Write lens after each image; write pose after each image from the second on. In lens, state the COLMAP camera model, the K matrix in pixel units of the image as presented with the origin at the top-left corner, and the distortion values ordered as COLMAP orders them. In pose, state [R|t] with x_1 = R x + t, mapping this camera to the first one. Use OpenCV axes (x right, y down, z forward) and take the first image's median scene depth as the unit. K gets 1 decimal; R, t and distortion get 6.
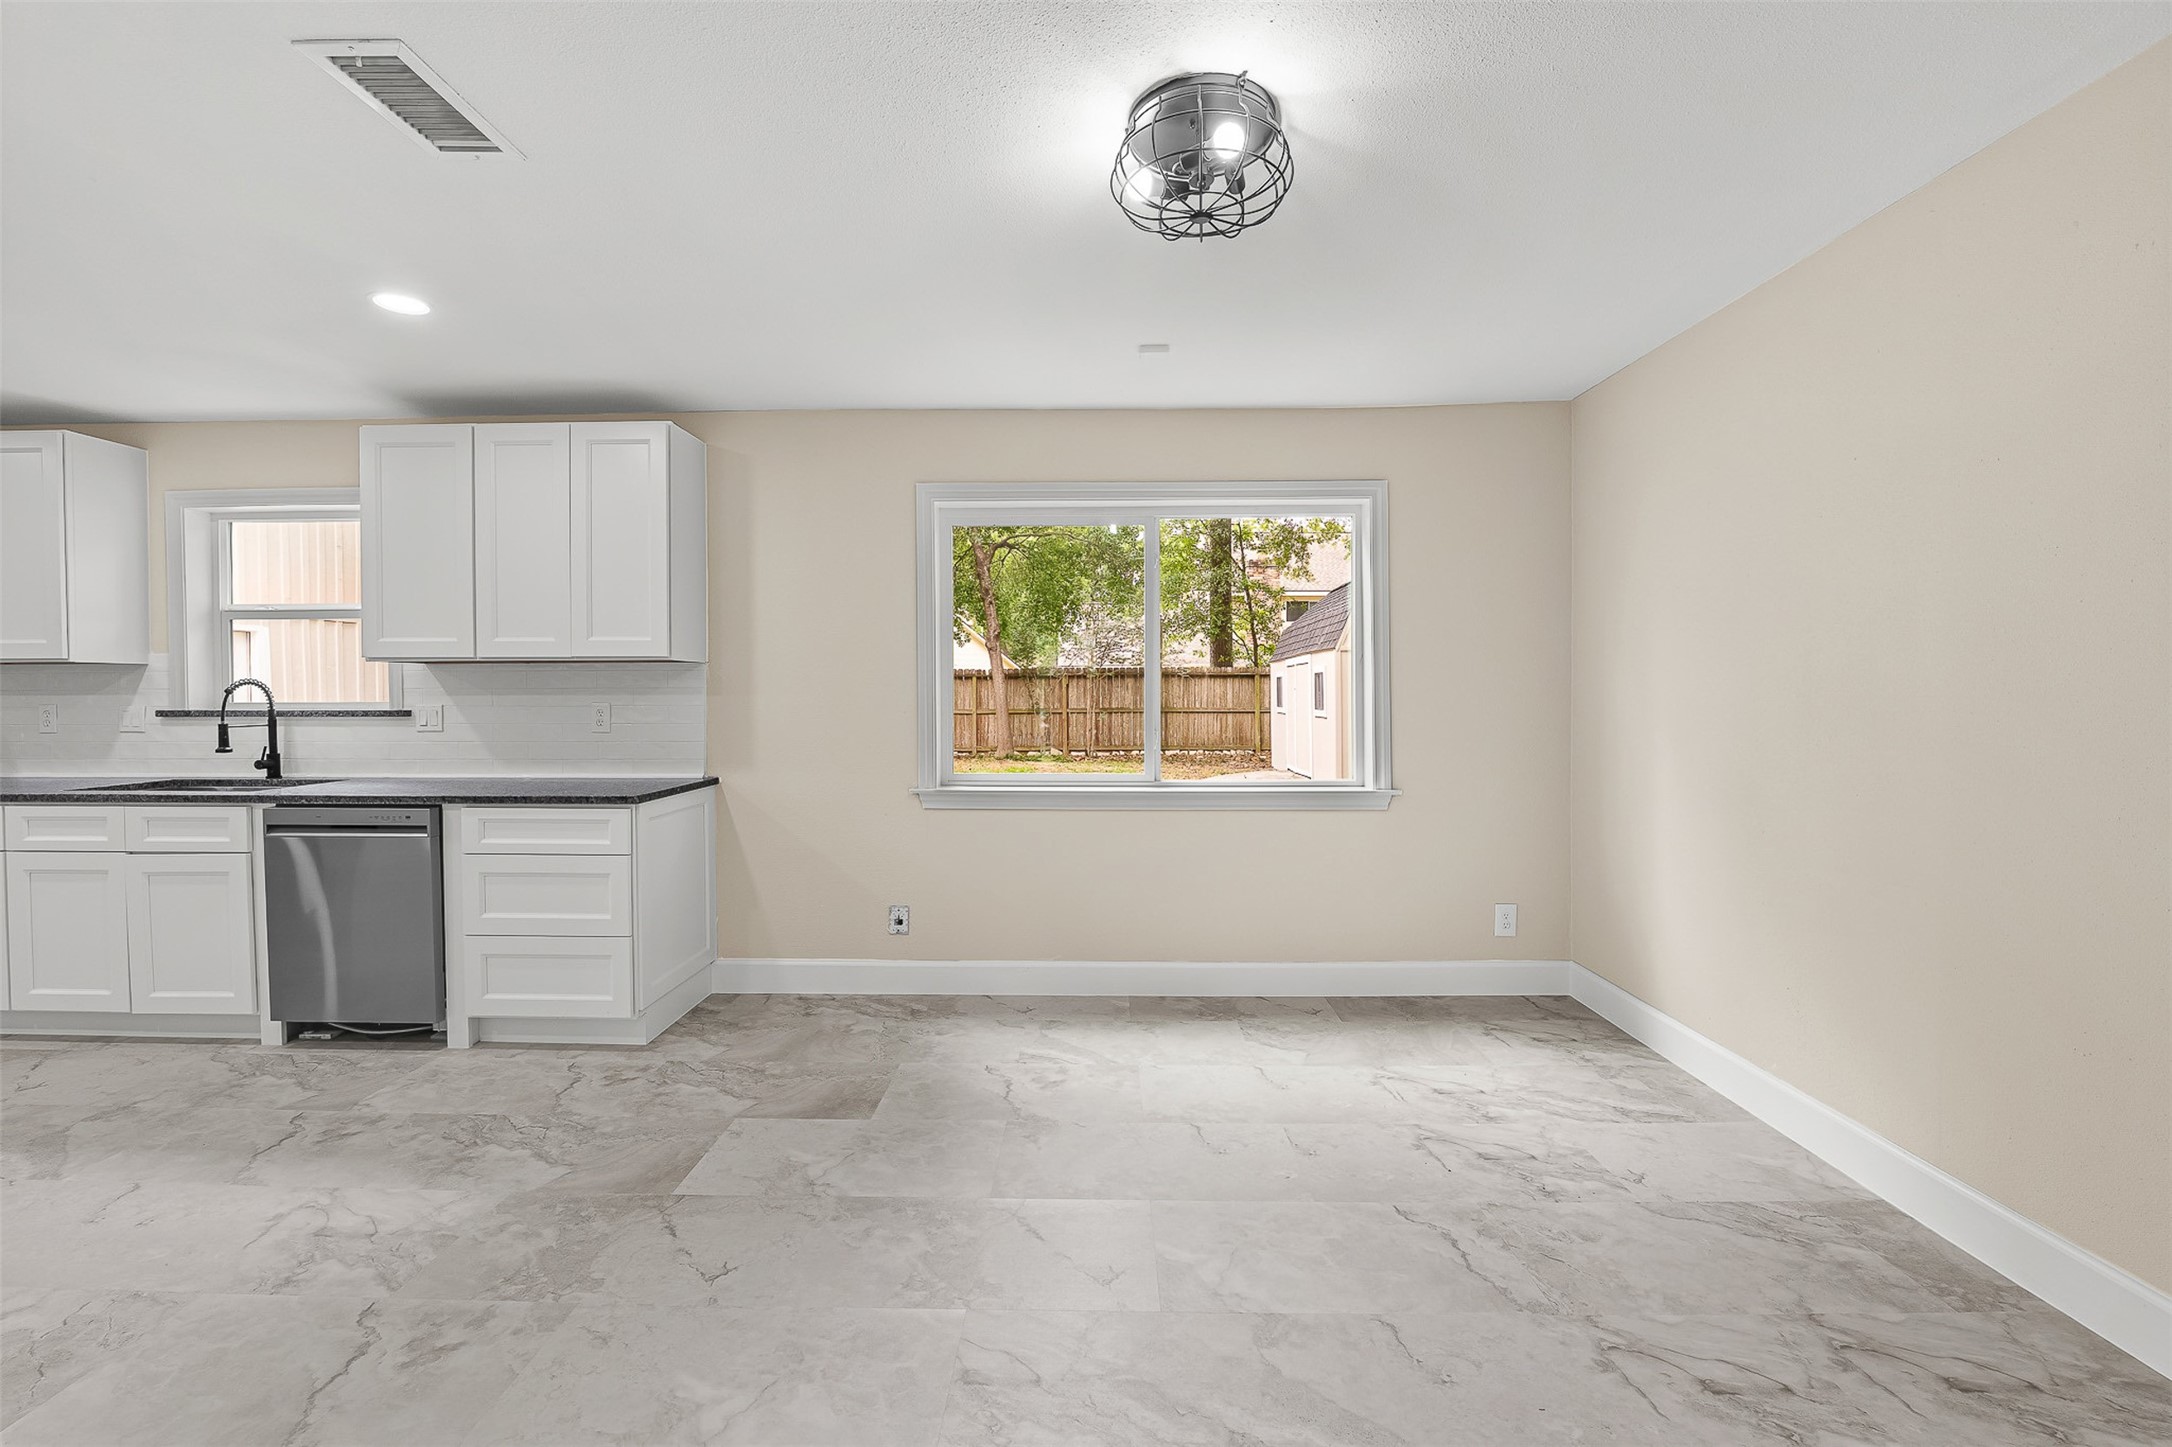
lens RADIAL K [[889.4, 0, 1082.5], [0, 889.4, 708.4], [0, 0, 1]] dist [-0.012652, 0.000127]
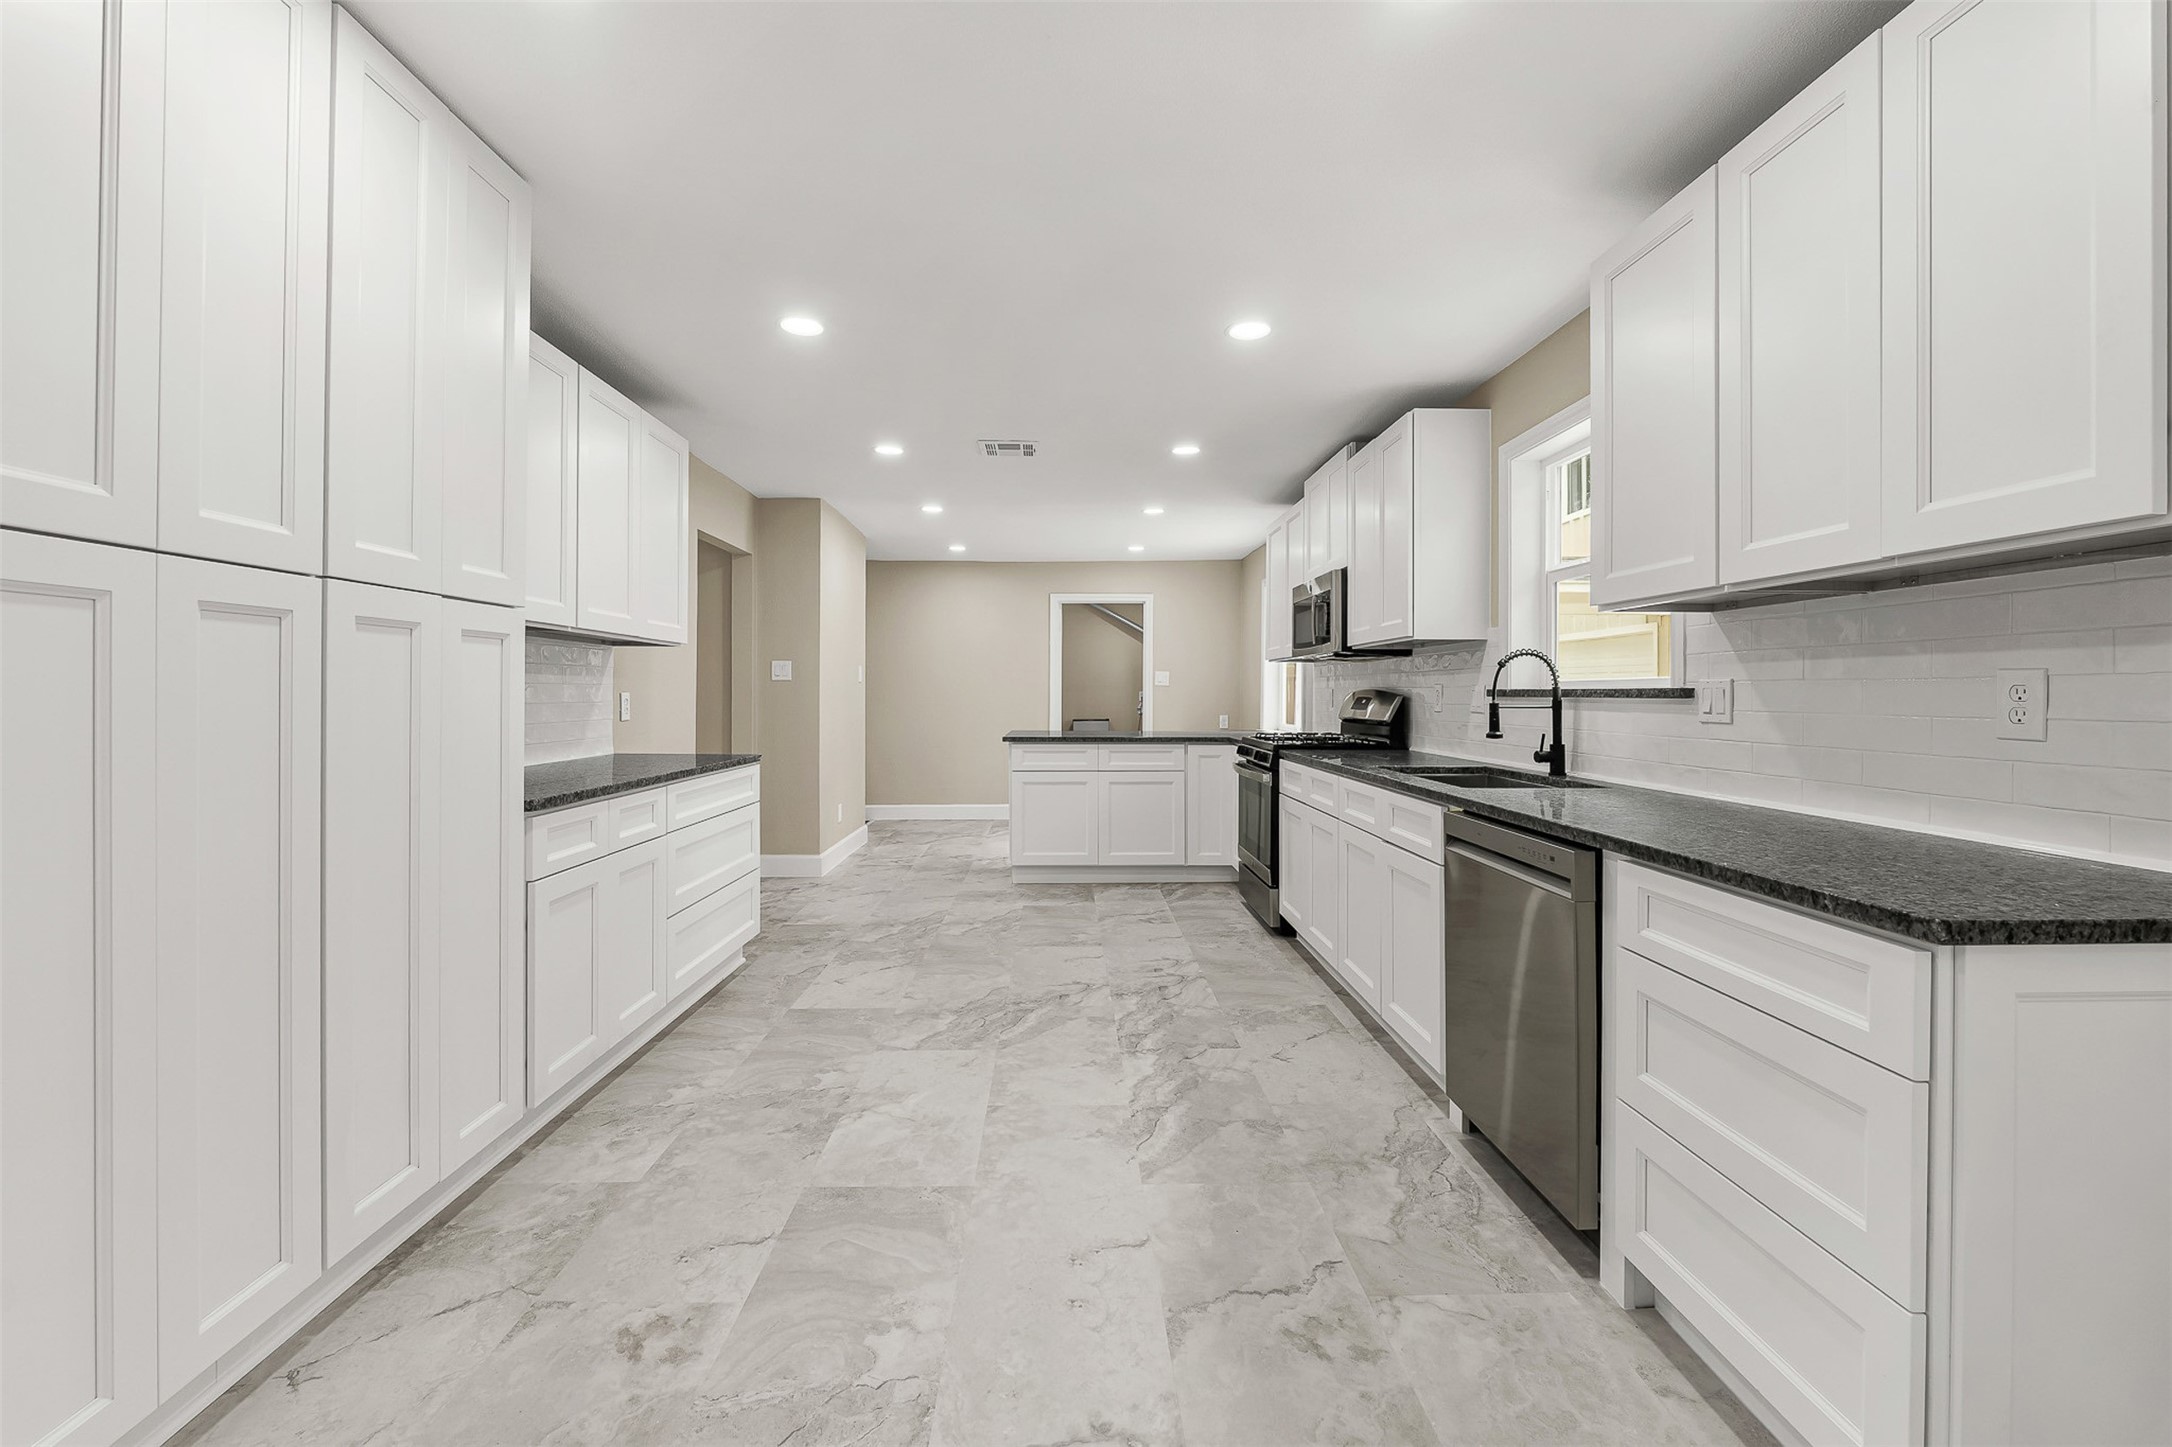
lens RADIAL K [[893.0, 0, 1078.1], [0, 893.0, 695.1], [0, 0, 1]] dist [-0.011449, 0.000321]
pose [[0.040079, 0.003842, -0.999189, -0.166754], [-0.022868, 0.999734, 0.002927, 0.017298], [0.998935, 0.022732, 0.040156, 0.614264]]
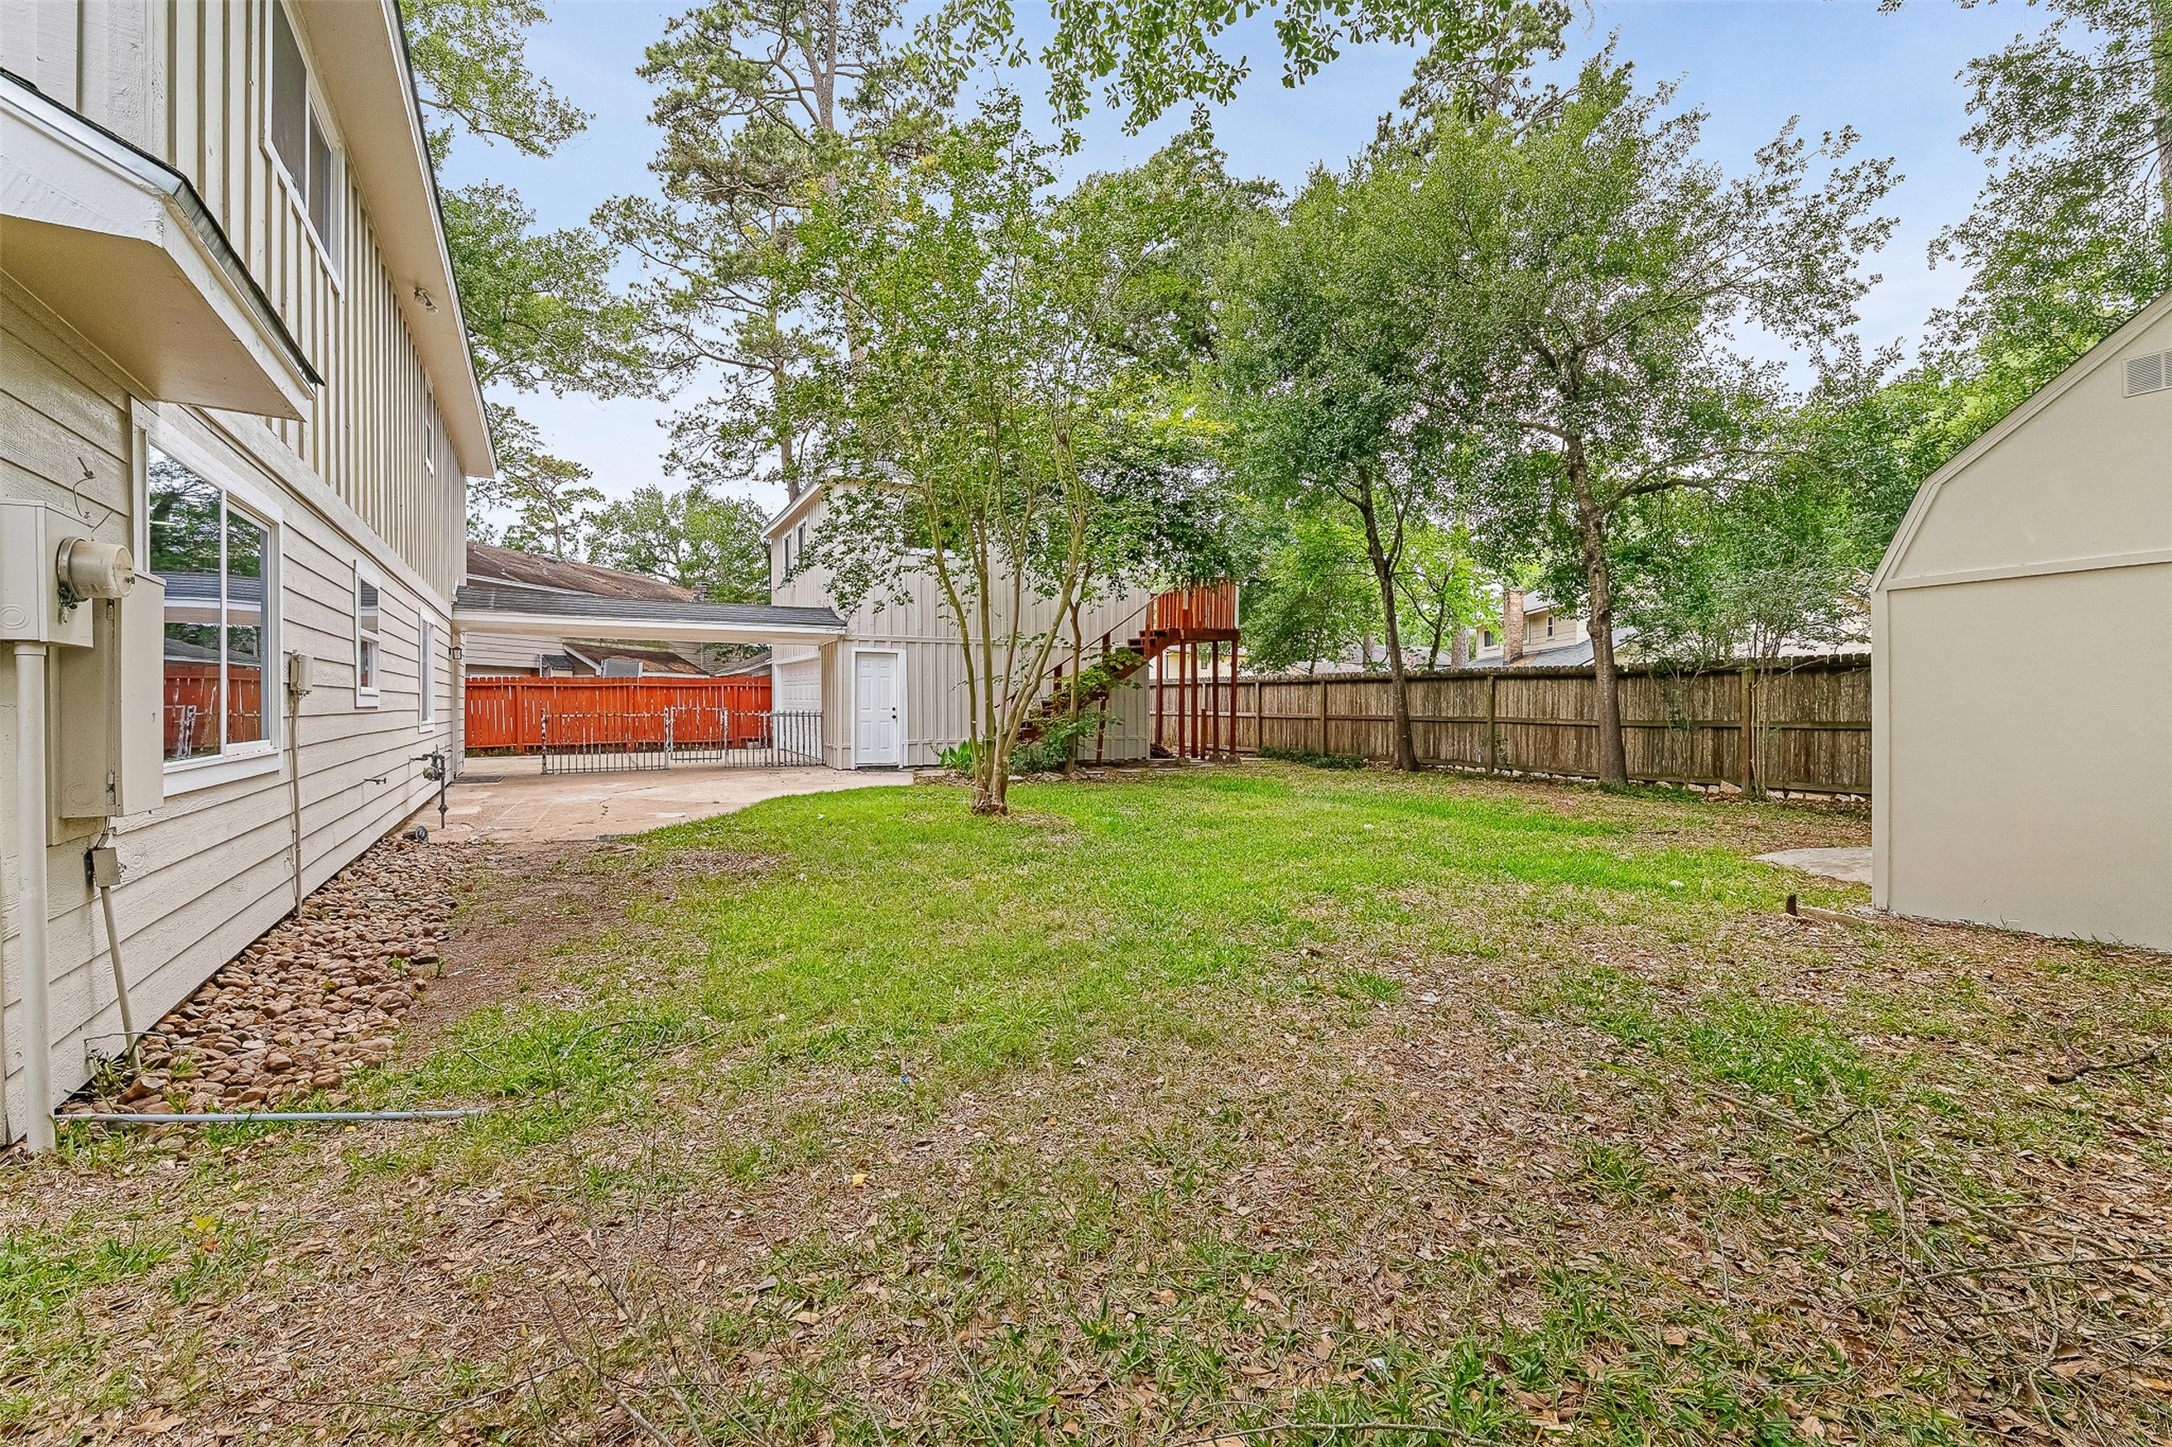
lens RADIAL K [[889.4, 0, 1082.5], [0, 889.4, 708.4], [0, 0, 1]] dist [-0.012652, 0.000127]
pose [[0.536933, 0.007574, -0.843591, 1.568050], [-0.017545, 0.999844, -0.002190, 0.004871], [0.843442, 0.015977, 0.536982, 1.533685]]
